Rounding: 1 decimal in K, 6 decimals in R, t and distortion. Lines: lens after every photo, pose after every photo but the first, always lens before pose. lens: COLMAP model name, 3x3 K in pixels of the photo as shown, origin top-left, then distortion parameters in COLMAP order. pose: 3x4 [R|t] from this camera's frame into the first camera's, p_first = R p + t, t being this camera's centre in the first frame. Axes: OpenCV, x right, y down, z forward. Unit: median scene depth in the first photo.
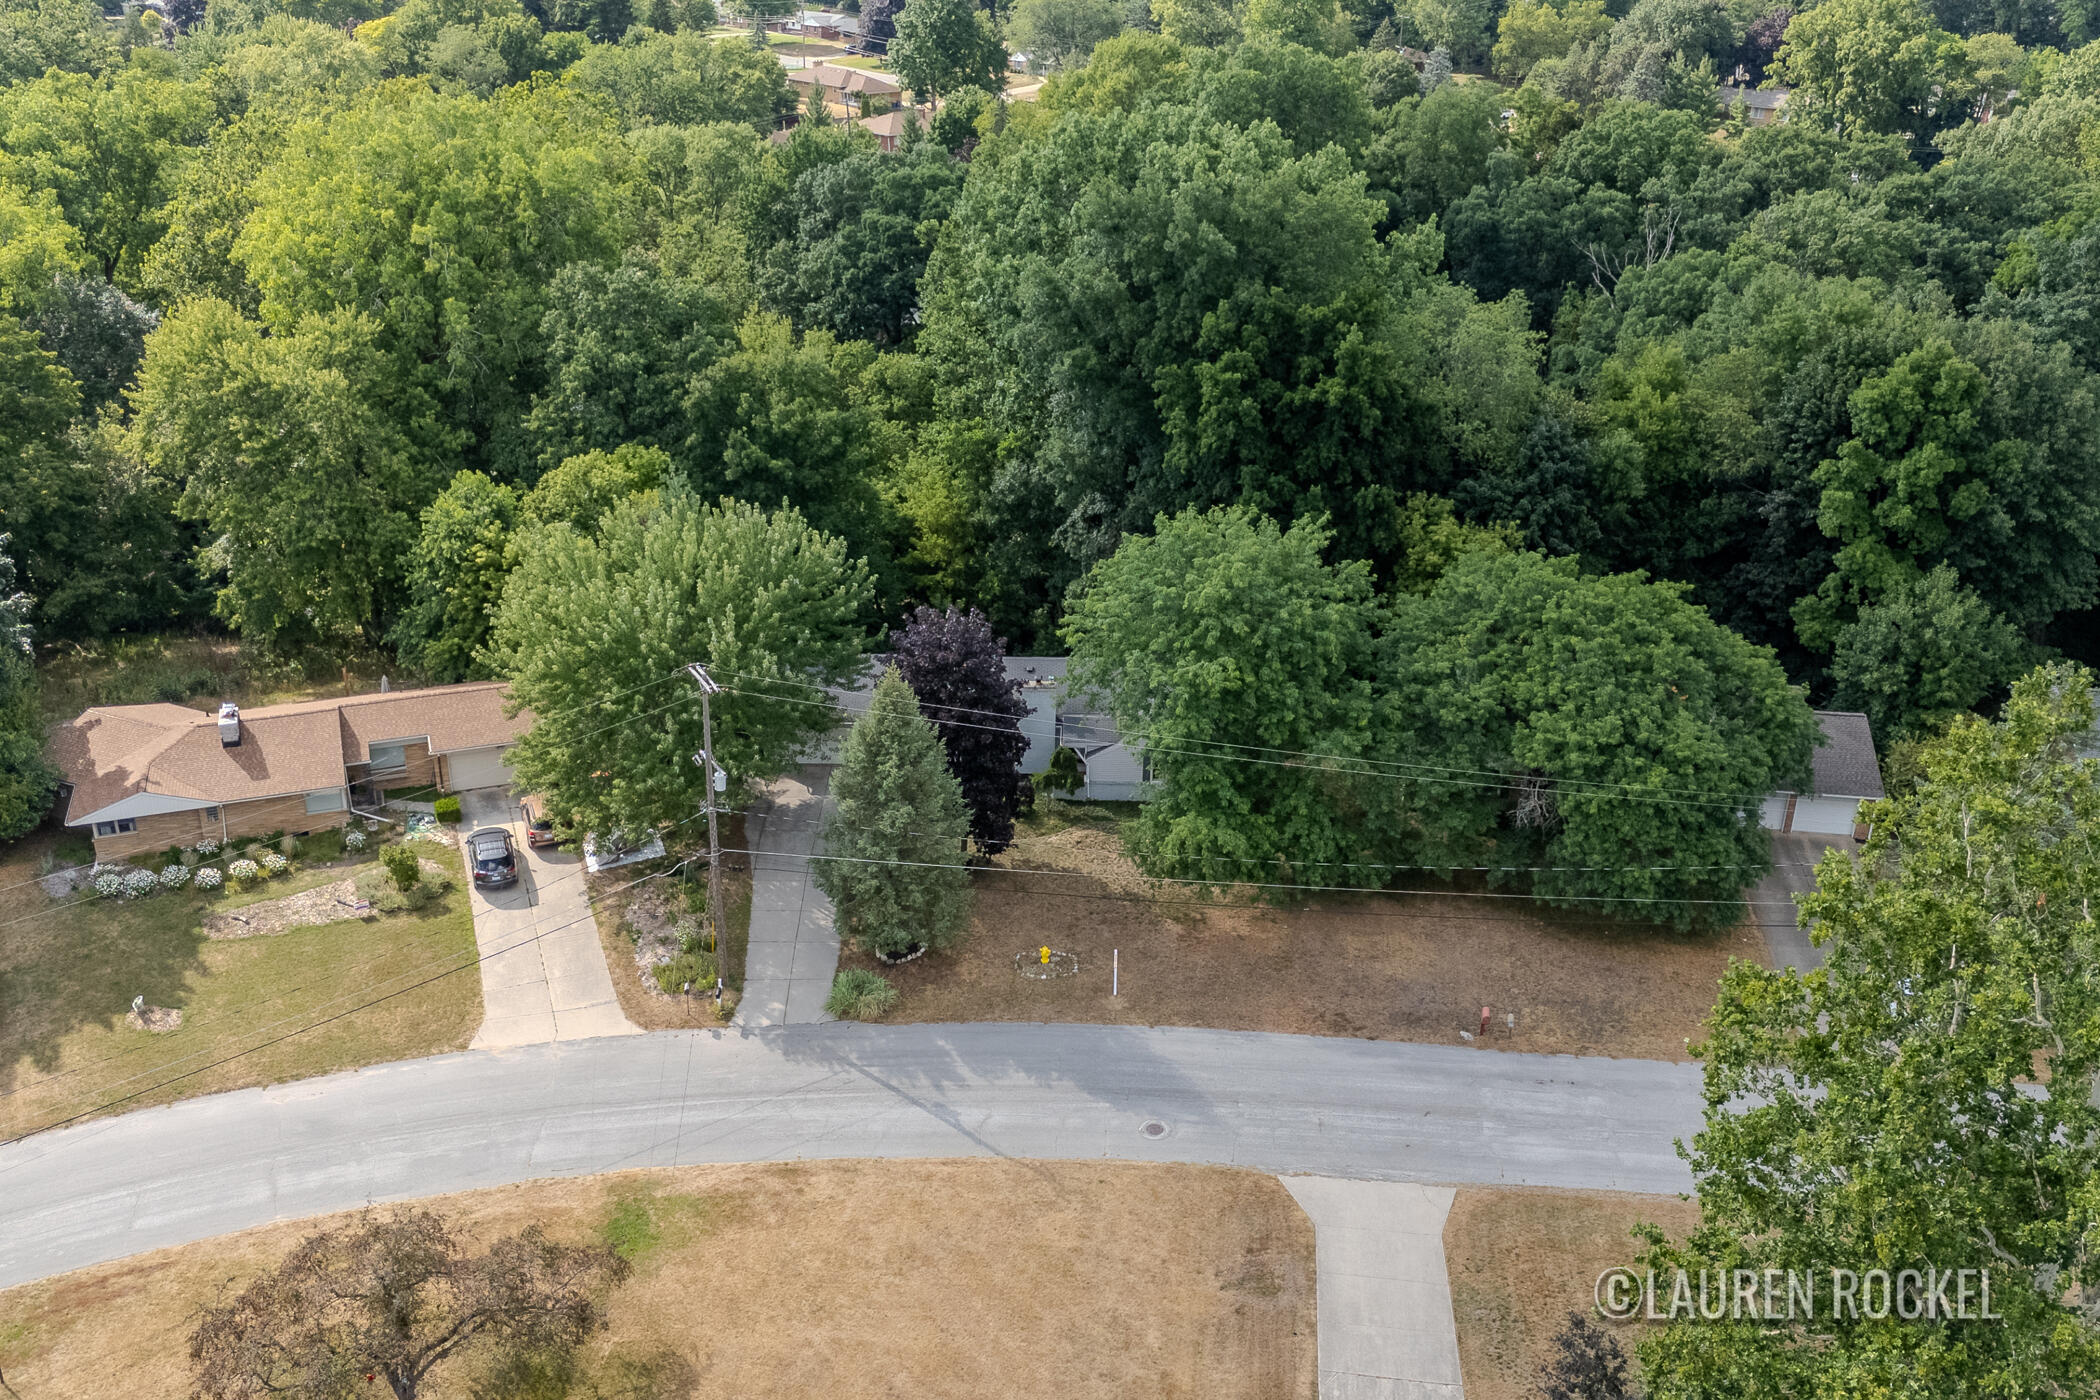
lens RADIAL K [[1839.9, 0, 1051.8], [0, 1839.9, 691.2], [0, 0, 1]] dist [0.074304, -0.071058]
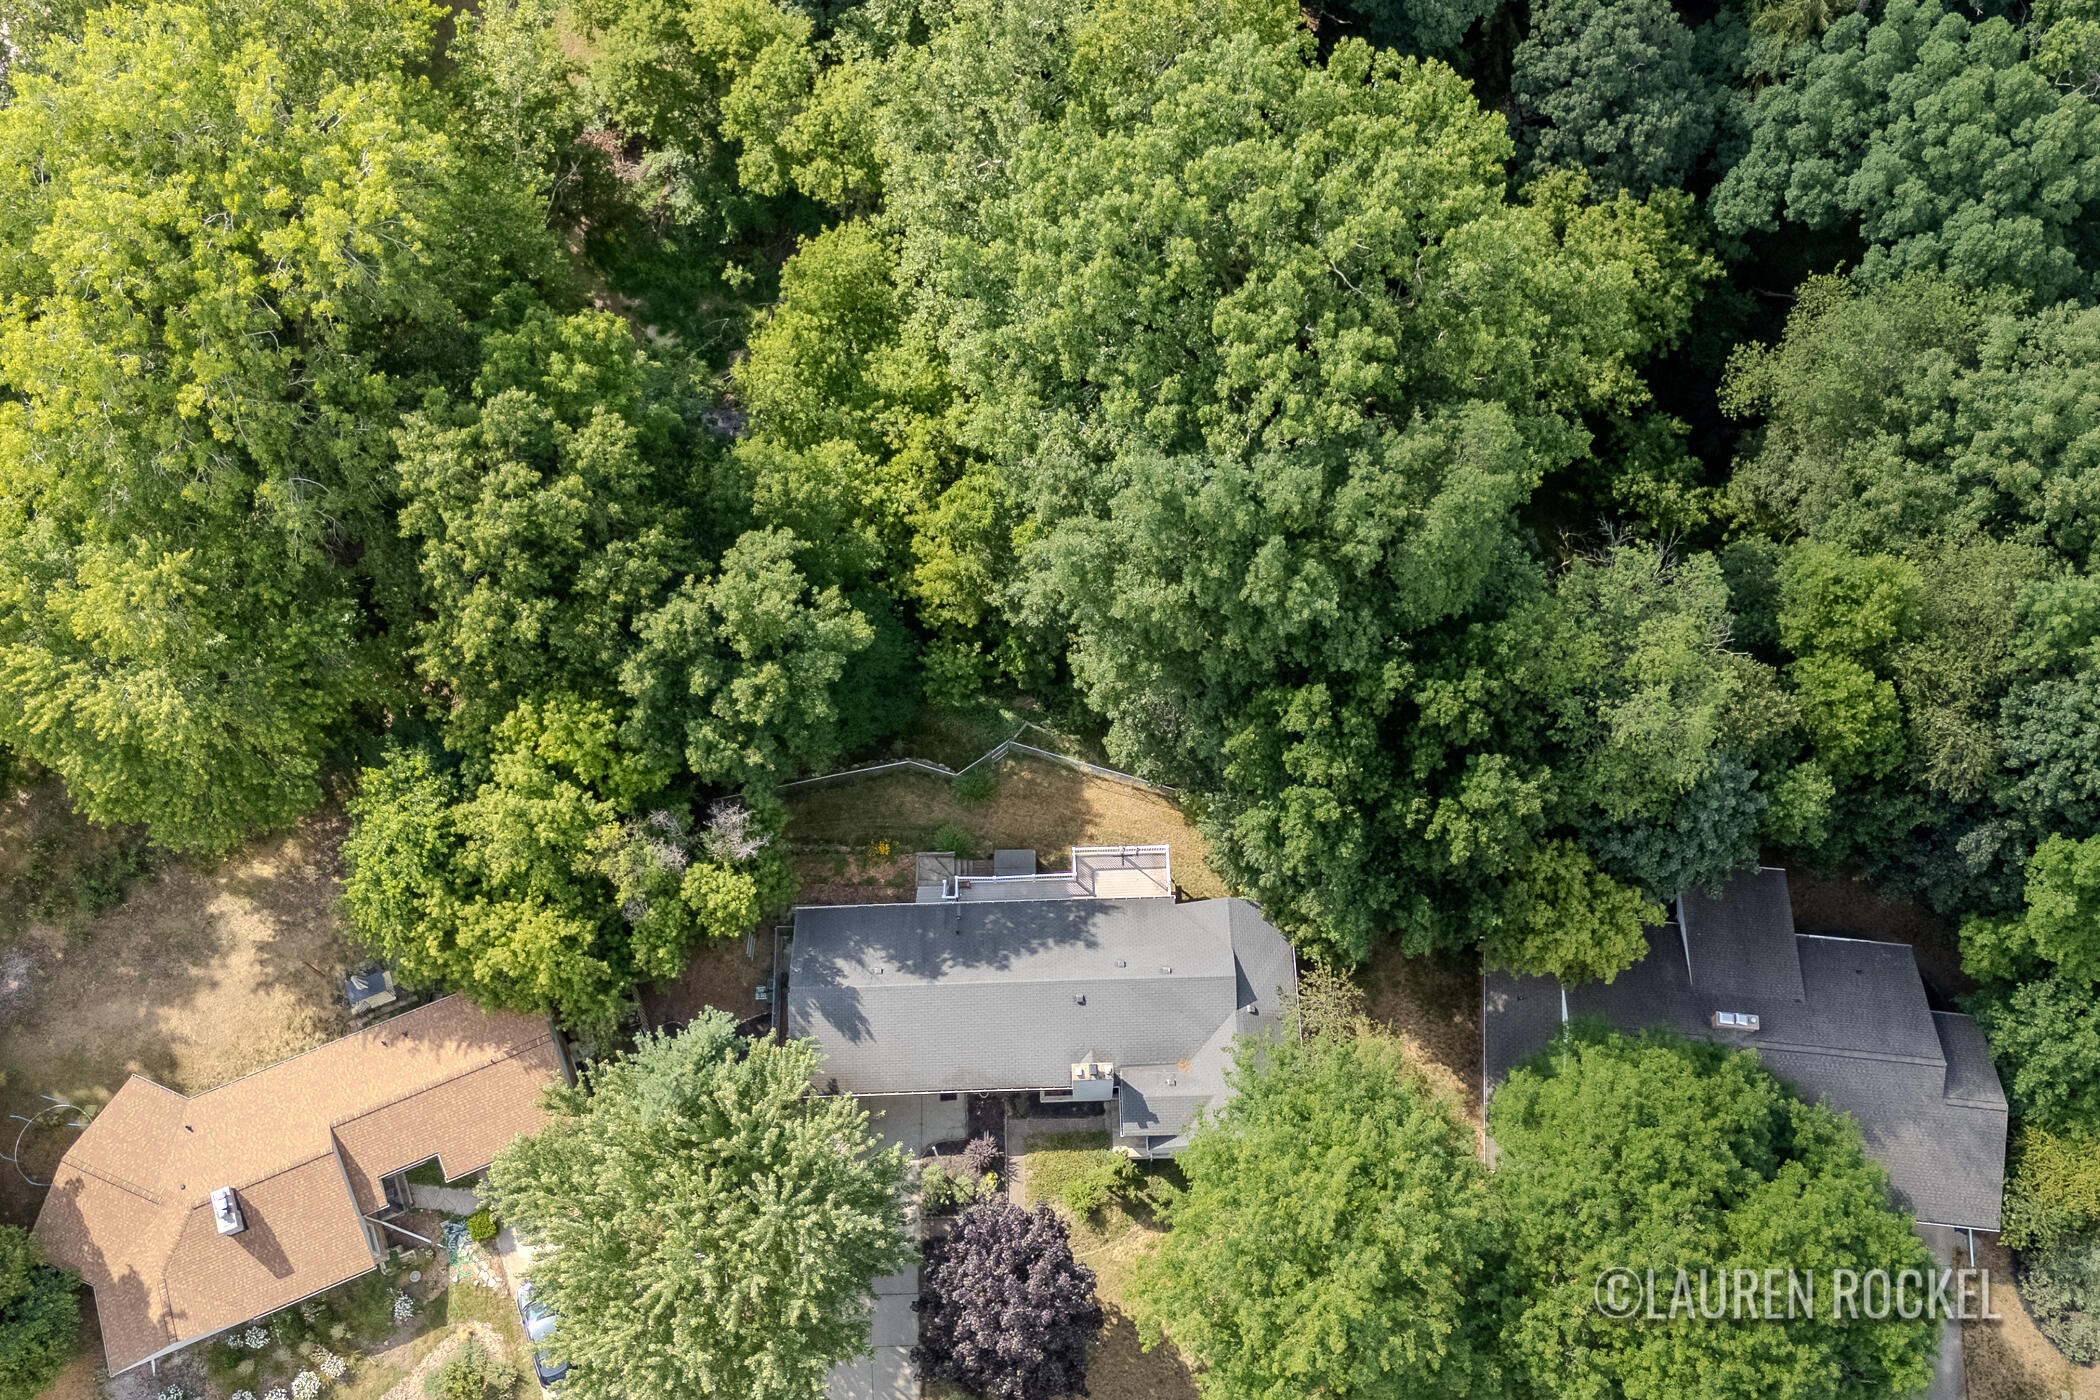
lens RADIAL K [[1839.9, 0, 1047.3], [0, 1839.9, 689.7], [0, 0, 1]] dist [0.074304, -0.071058]
pose [[0.998802, -0.046906, -0.013917, -0.009336], [0.043775, 0.729643, 0.682425, -0.830840], [-0.021855, -0.682217, 0.730823, 0.514327]]
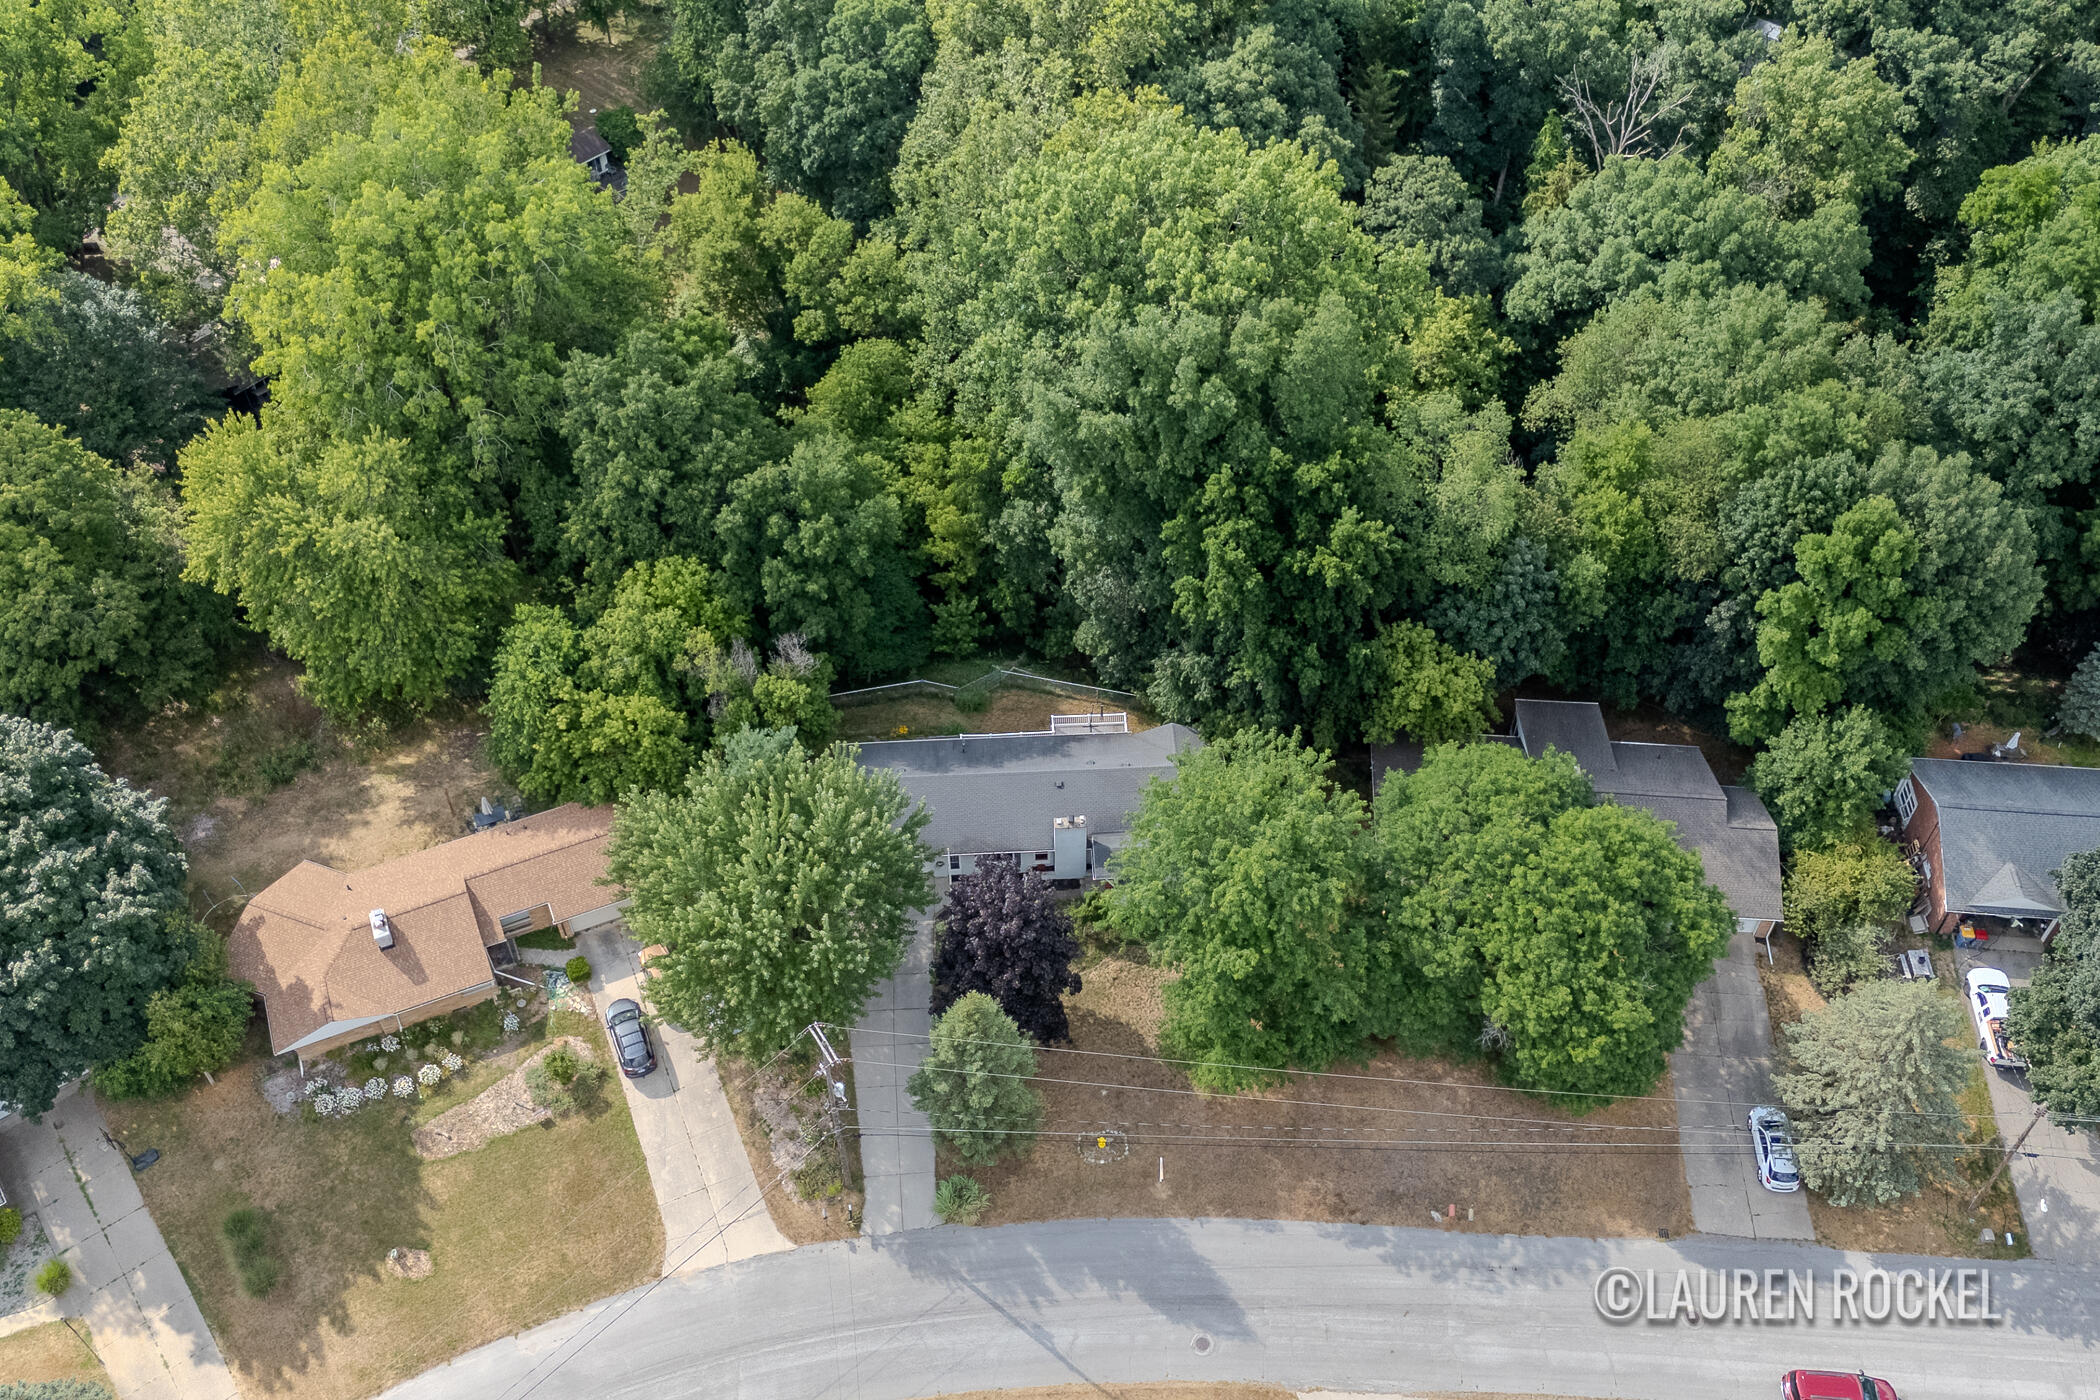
lens RADIAL K [[1839.9, 0, 1049.0], [0, 1839.9, 696.9], [0, 0, 1]] dist [0.074304, -0.071058]
pose [[0.998045, -0.057739, 0.023908, -0.048134], [0.043314, 0.914889, 0.401374, -0.591220], [-0.045048, -0.399554, 0.915602, -0.022798]]
